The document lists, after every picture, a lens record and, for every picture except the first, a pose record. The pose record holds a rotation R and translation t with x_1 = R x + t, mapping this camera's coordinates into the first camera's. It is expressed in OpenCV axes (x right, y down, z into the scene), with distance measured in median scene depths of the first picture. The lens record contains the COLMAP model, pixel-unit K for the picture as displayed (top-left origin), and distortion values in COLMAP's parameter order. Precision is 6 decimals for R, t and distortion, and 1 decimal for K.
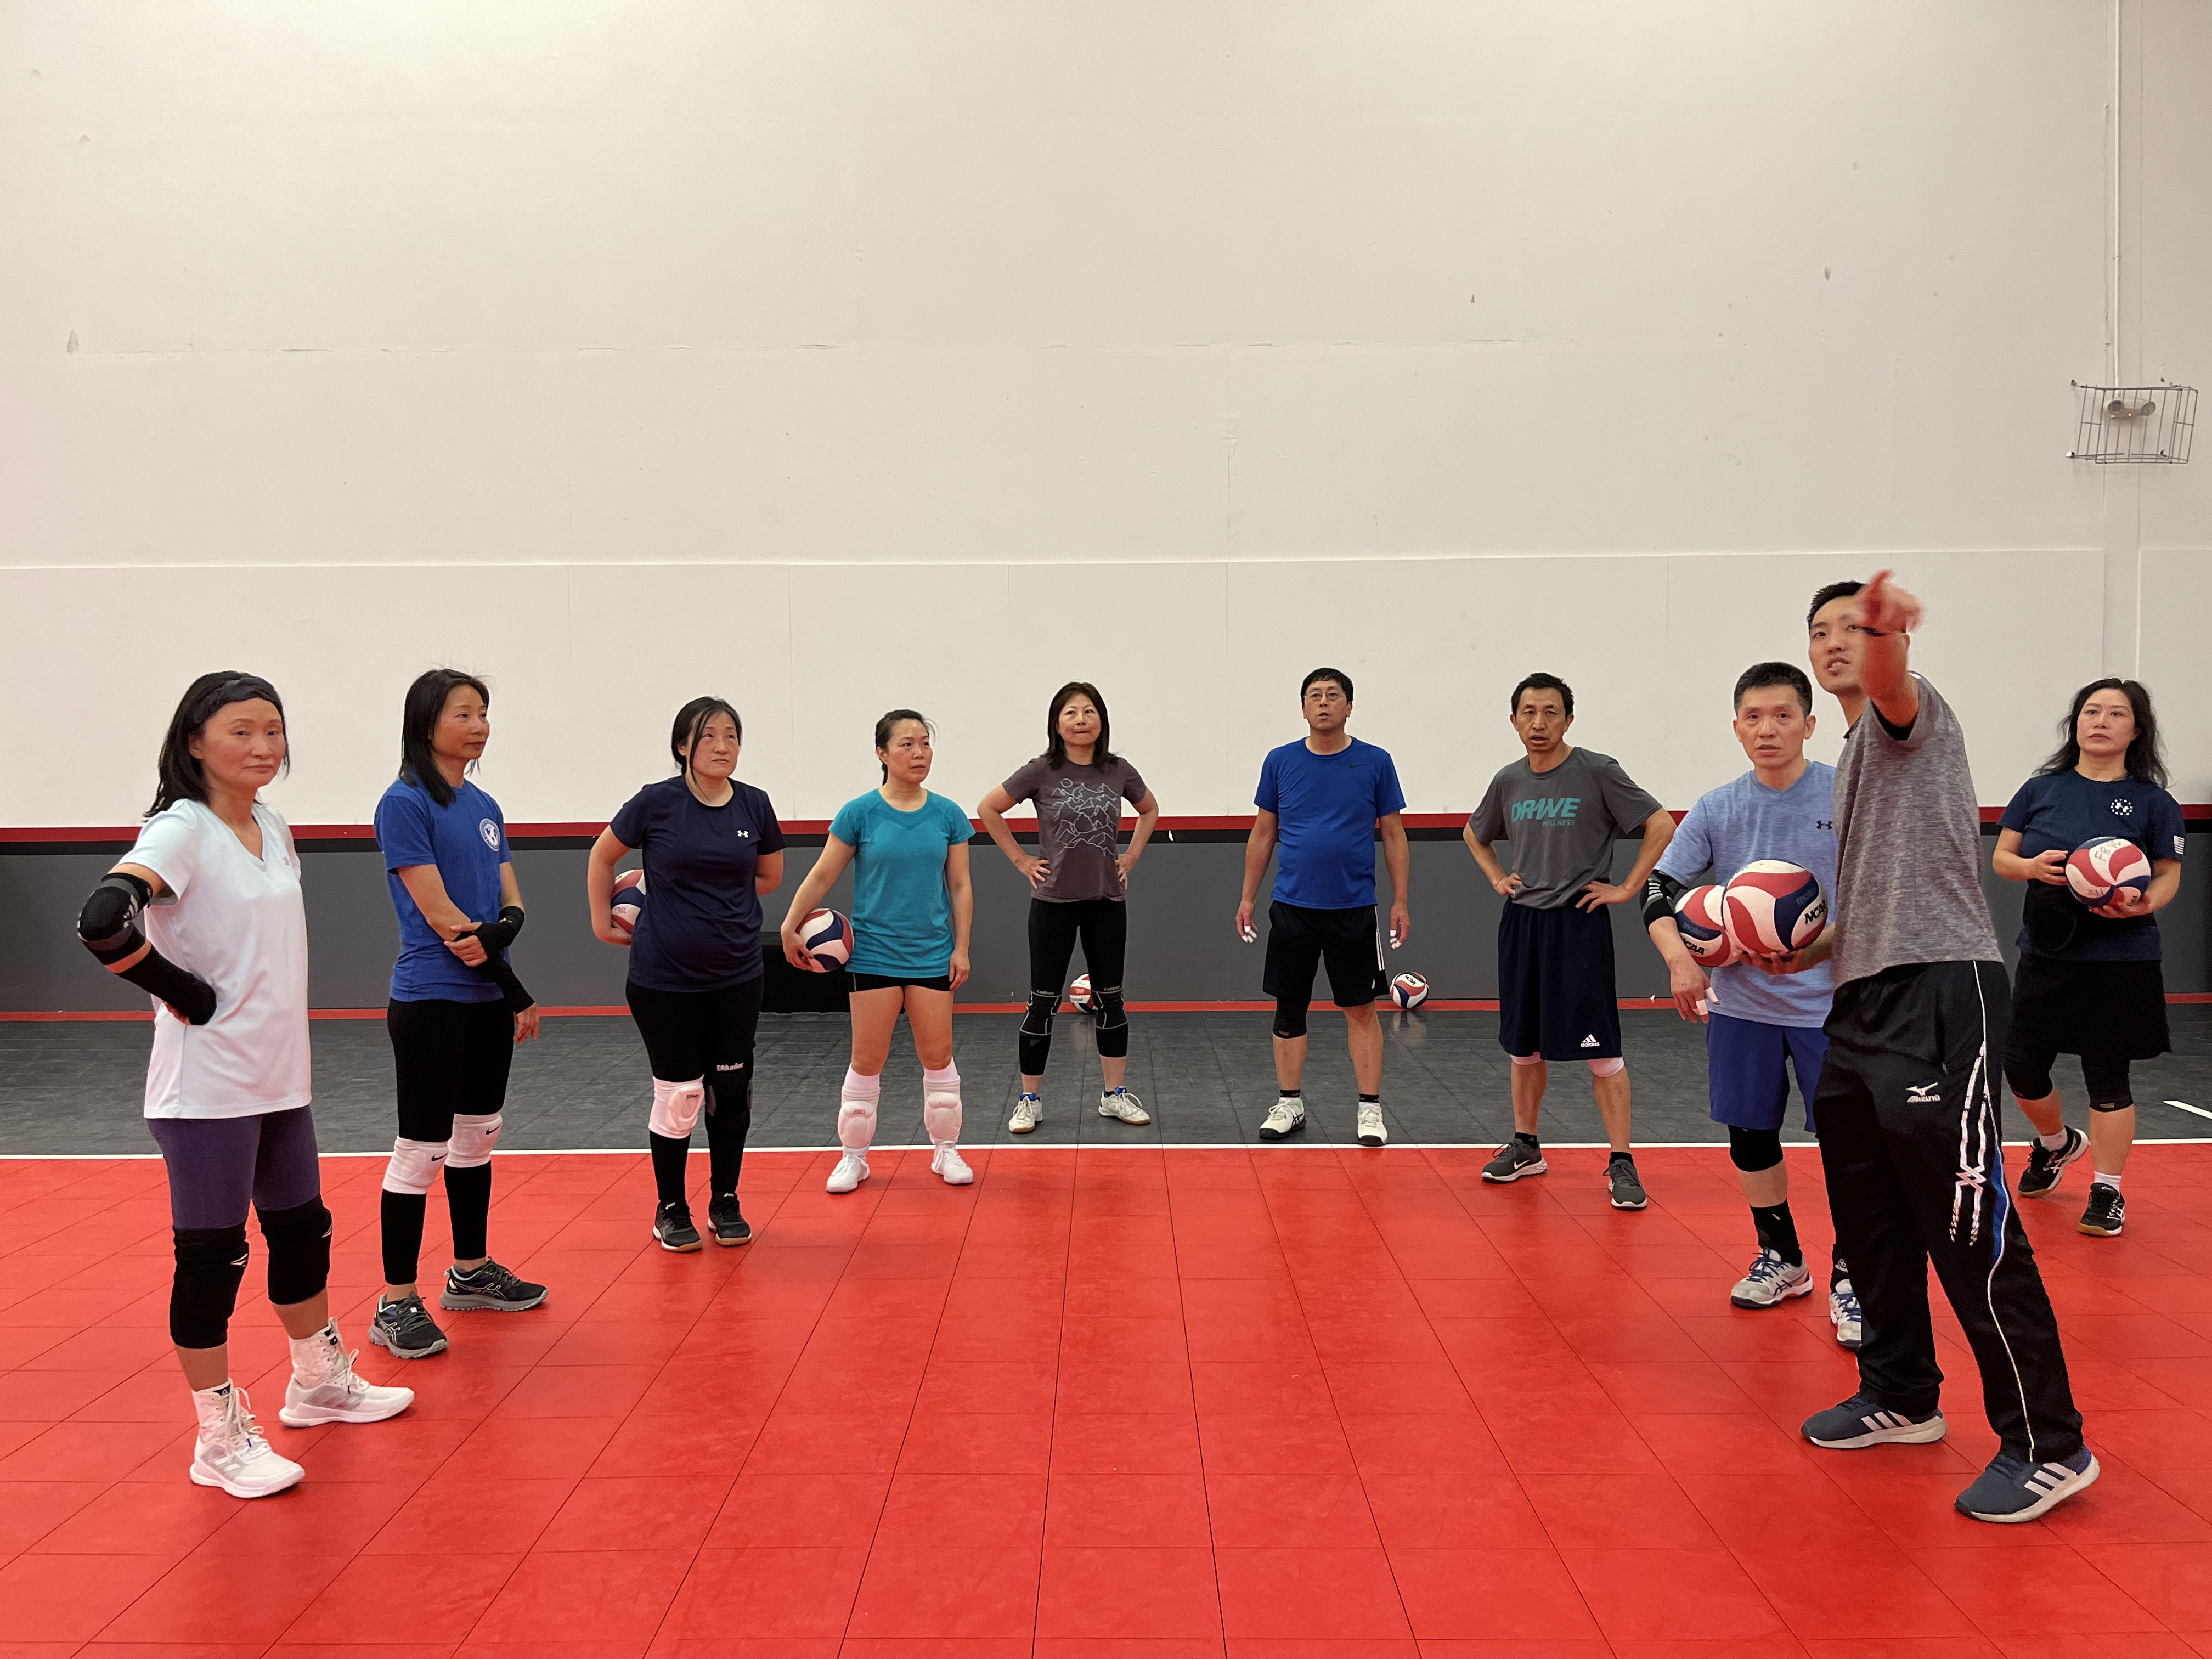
lens RADIAL K [[1688.6, 0, 1117.0], [0, 1688.6, 839.0], [0, 0, 1]] dist [0.036614, -0.039657]
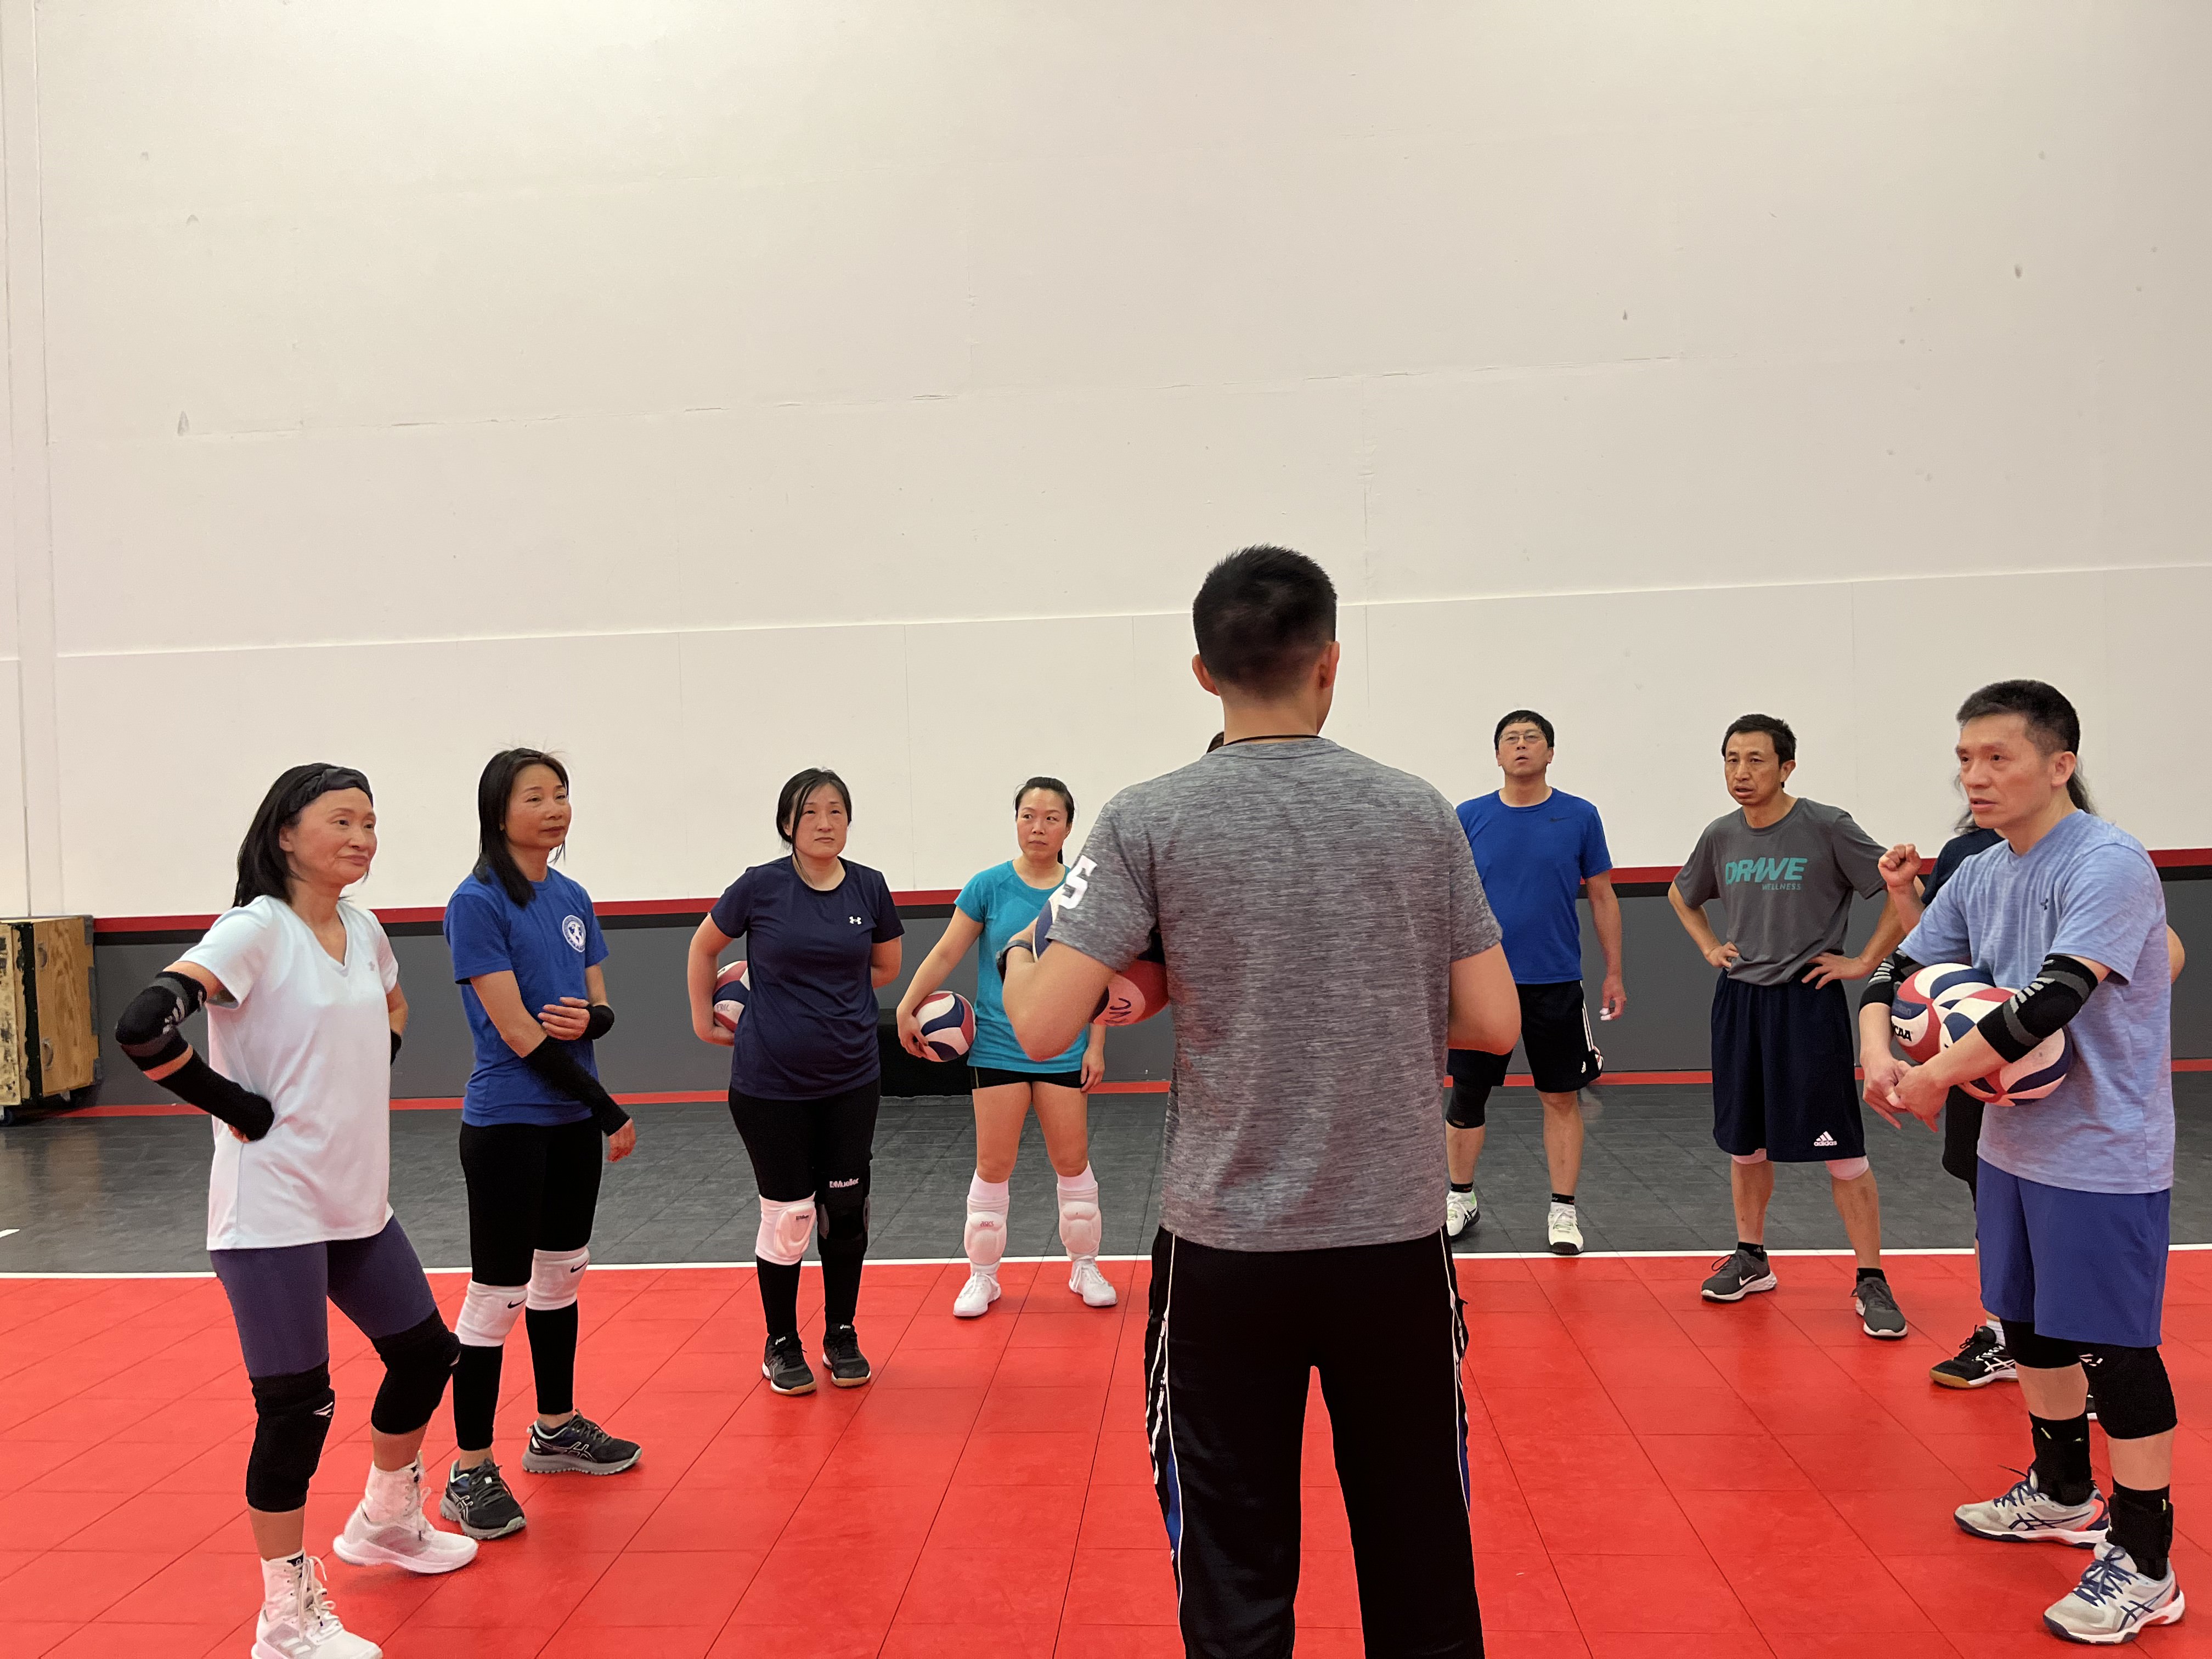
lens RADIAL K [[1688.6, 0, 1100.3], [0, 1688.6, 815.4], [0, 0, 1]] dist [0.036614, -0.039657]
pose [[0.996543, -0.024551, -0.079371, -0.016786], [0.020914, 0.998707, -0.046332, -0.012408], [0.080406, 0.044512, 0.995768, 0.102704]]
